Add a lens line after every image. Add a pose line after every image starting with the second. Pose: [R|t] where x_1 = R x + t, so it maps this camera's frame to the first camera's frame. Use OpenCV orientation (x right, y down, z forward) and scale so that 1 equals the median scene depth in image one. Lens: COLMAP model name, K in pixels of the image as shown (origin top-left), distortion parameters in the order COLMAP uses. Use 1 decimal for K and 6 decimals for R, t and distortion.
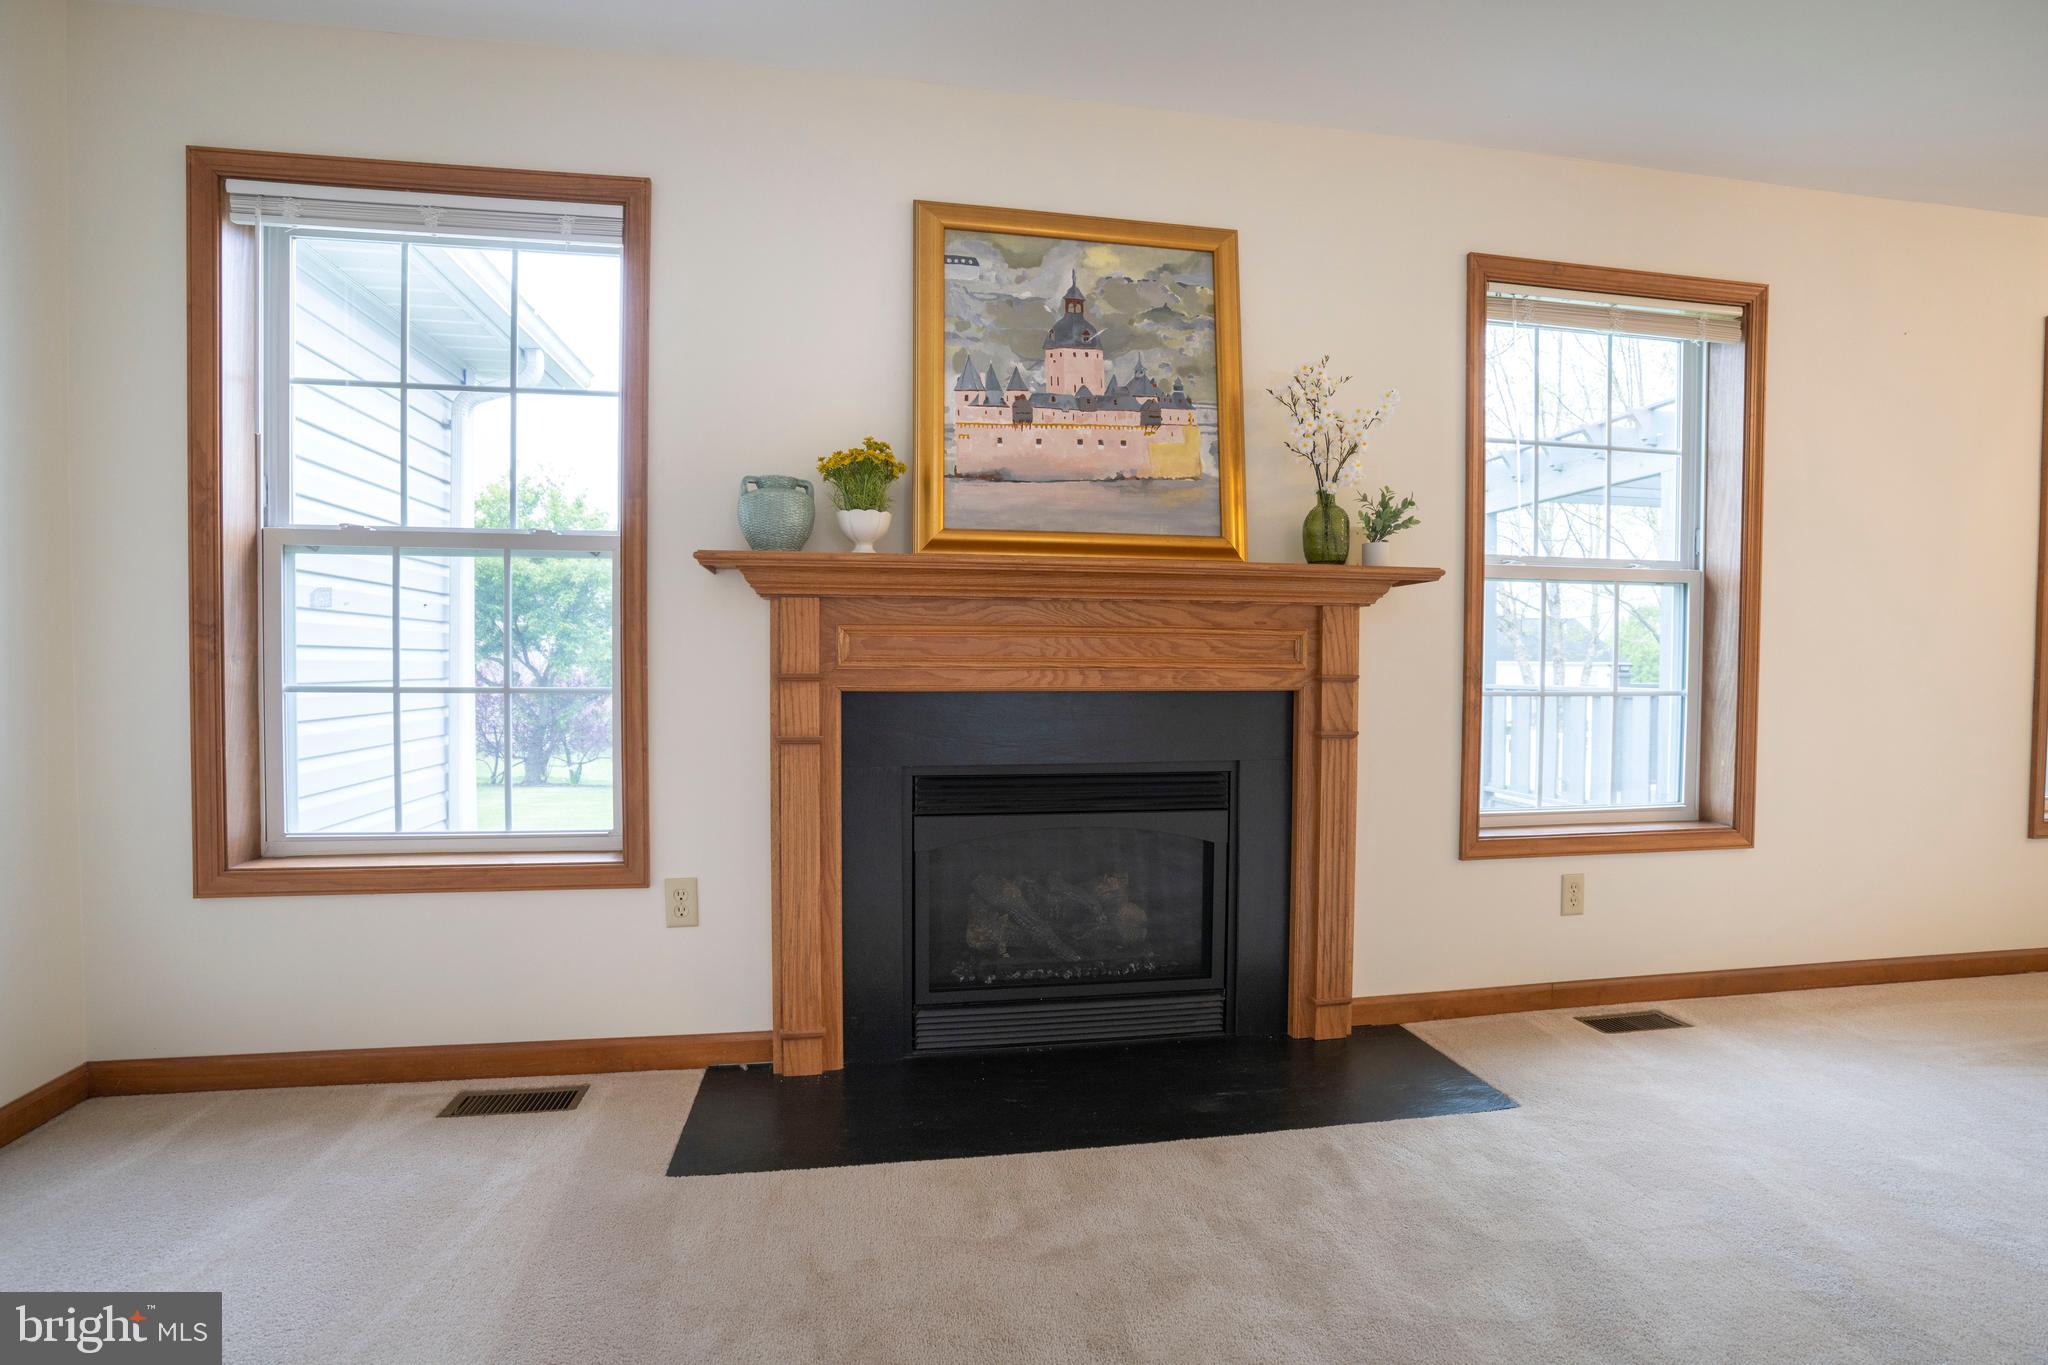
lens RADIAL K [[948.2, 0, 1019.6], [0, 948.2, 687.9], [0, 0, 1]] dist [-0.064319, 0.026572]
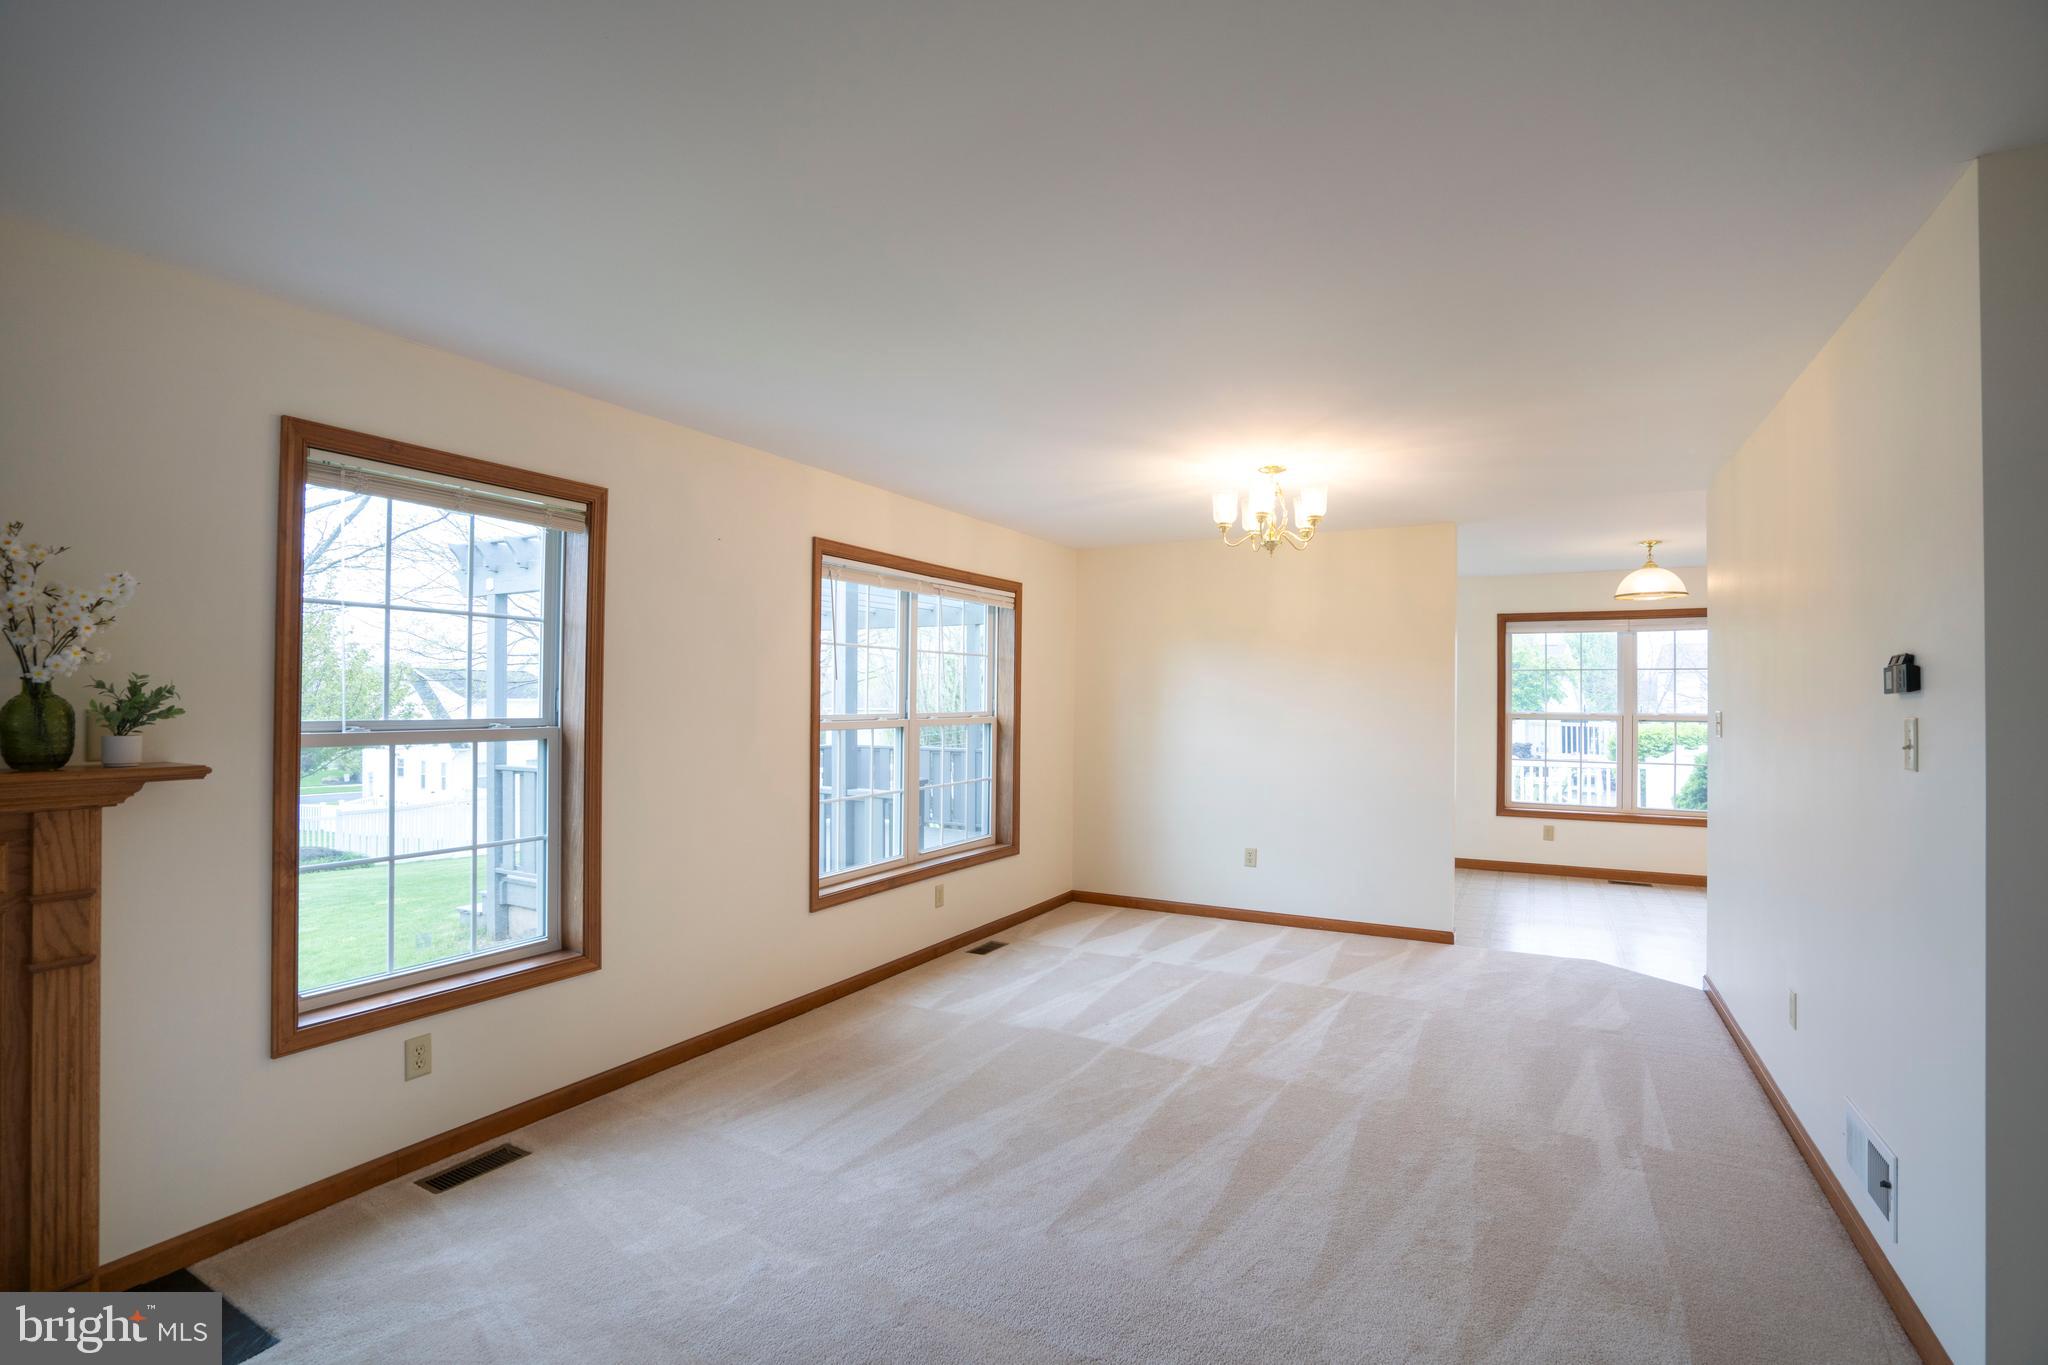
lens RADIAL K [[948.2, 0, 1019.6], [0, 948.2, 687.9], [0, 0, 1]] dist [-0.064319, 0.026572]
pose [[0.626433, 0.008565, 0.779428, 0.246554], [0.015905, 0.999591, -0.023768, -0.168541], [-0.779313, 0.027286, 0.626040, -0.183919]]
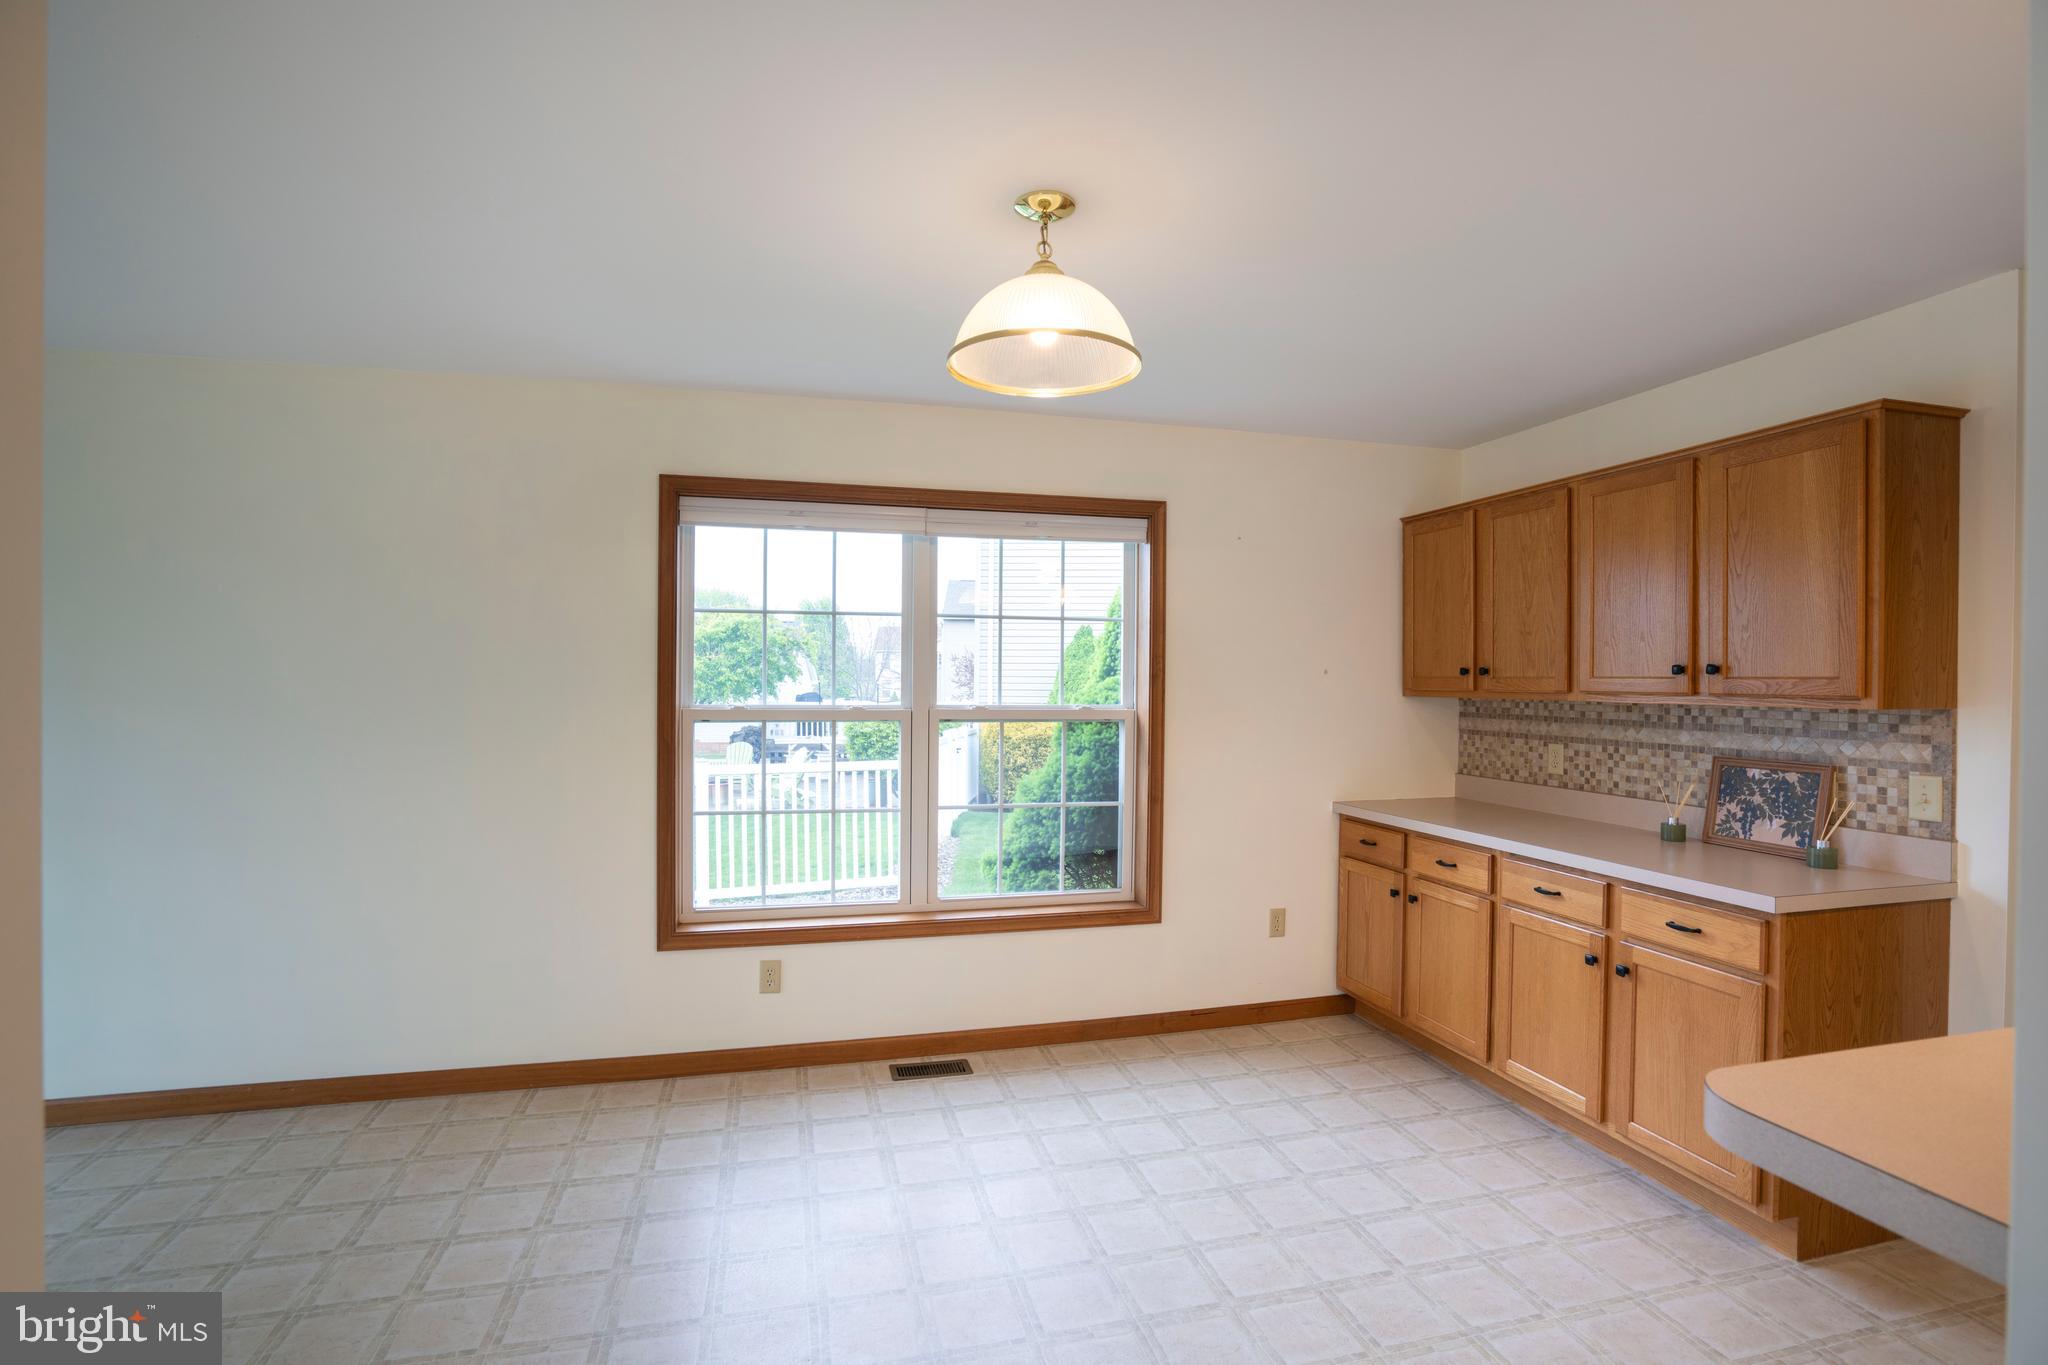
lens RADIAL K [[948.2, 0, 1019.6], [0, 948.2, 687.9], [0, 0, 1]] dist [-0.064319, 0.026572]
pose [[-0.081849, -0.012714, 0.996564, 2.421764], [0.018486, 0.999727, 0.014273, -0.173844], [-0.996473, 0.019590, -0.081591, 0.141113]]
